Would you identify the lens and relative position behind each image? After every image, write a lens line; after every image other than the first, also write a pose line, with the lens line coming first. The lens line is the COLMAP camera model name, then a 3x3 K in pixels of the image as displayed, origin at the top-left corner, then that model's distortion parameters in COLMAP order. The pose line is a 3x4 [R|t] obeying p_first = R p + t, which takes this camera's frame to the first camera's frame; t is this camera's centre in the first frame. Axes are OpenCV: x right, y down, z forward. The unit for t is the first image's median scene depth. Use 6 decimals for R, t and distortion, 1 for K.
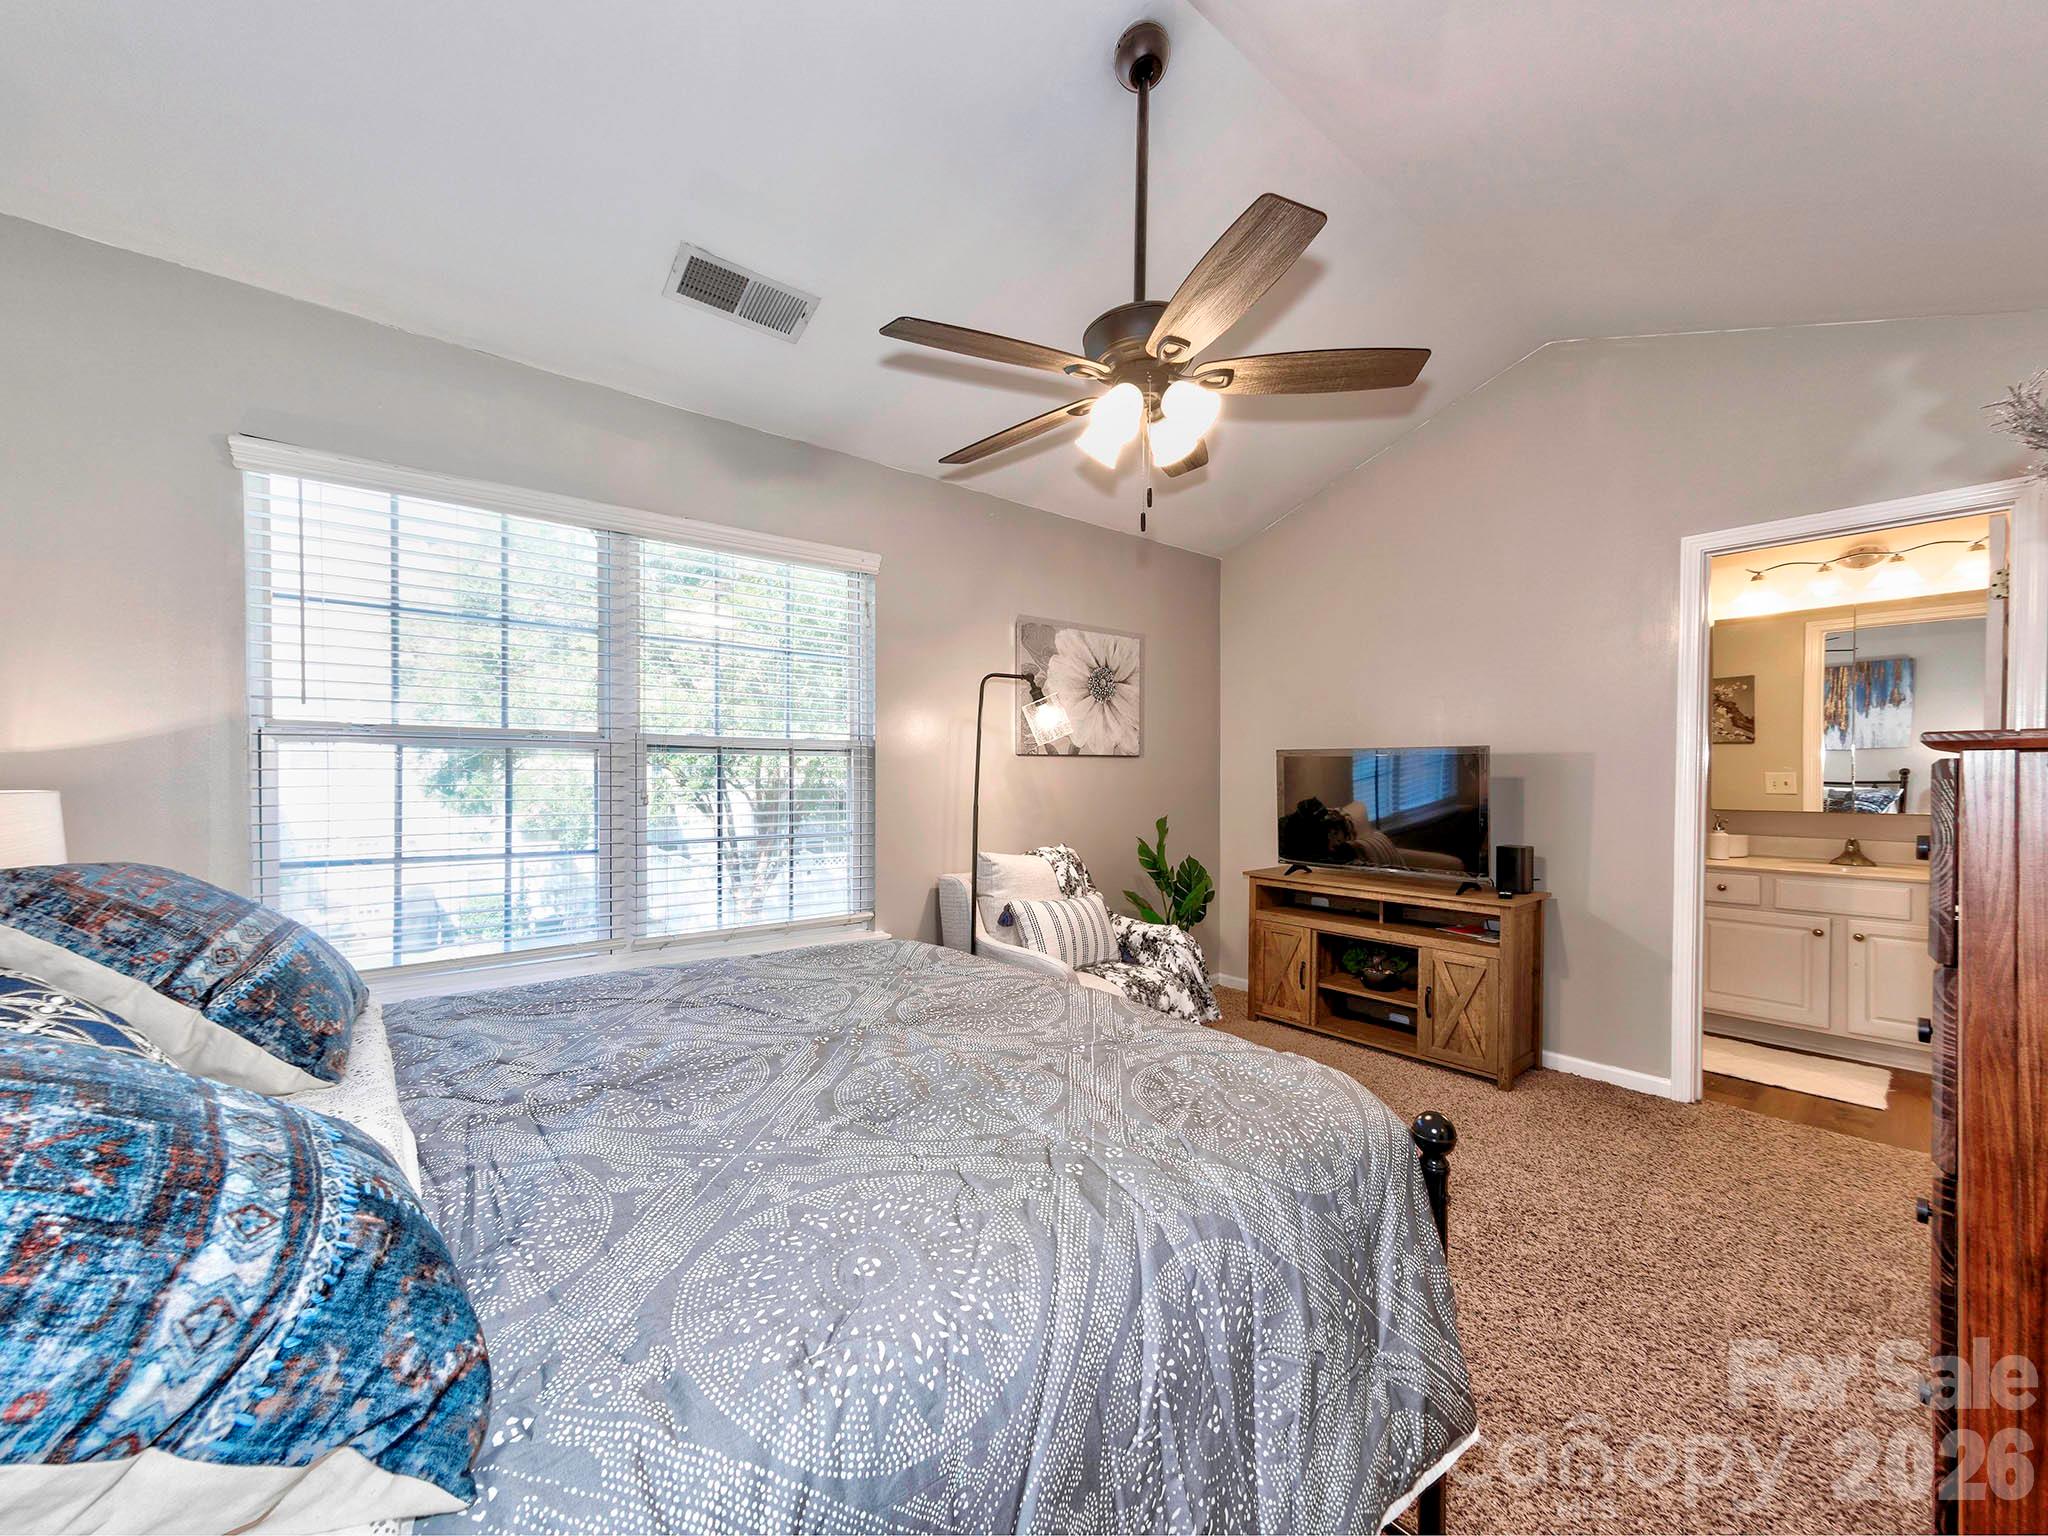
lens RADIAL K [[806.5, 0, 1029.1], [0, 806.5, 767.6], [0, 0, 1]] dist [-0.003155, -0.000248]
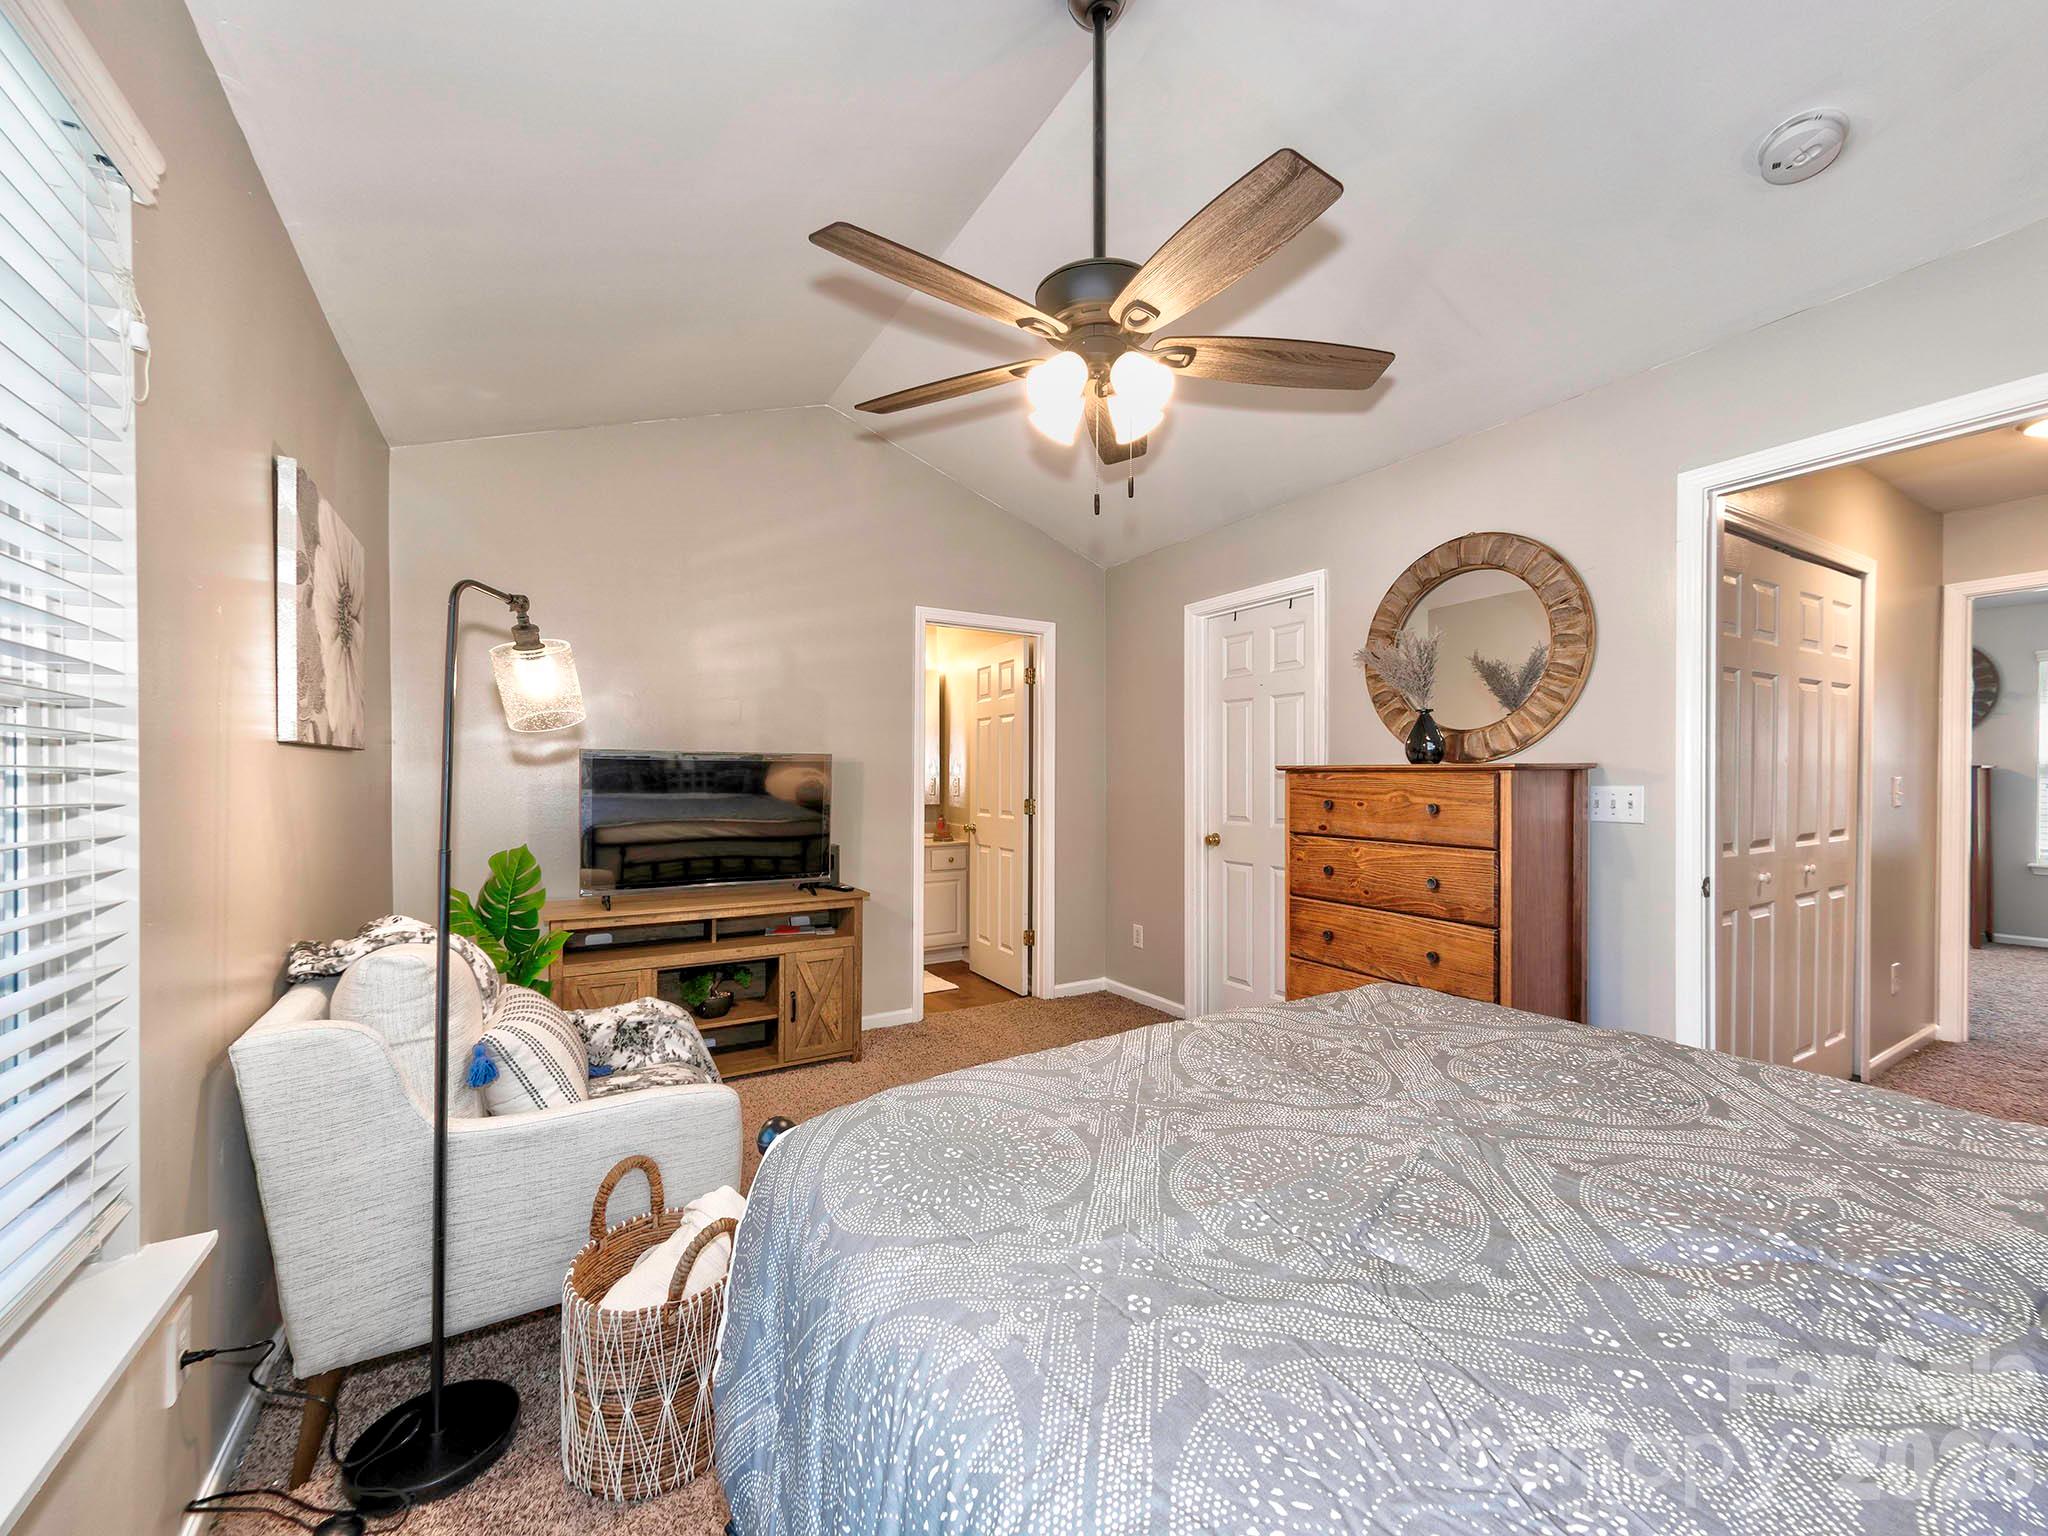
lens RADIAL K [[806.5, 0, 1022.4], [0, 806.5, 781.4], [0, 0, 1]] dist [-0.003155, -0.000248]
pose [[0.160122, -0.008025, 0.987065, -0.471293], [-0.001367, 0.999964, 0.008351, 0.001204], [-0.987096, -0.002686, 0.160105, 0.583180]]
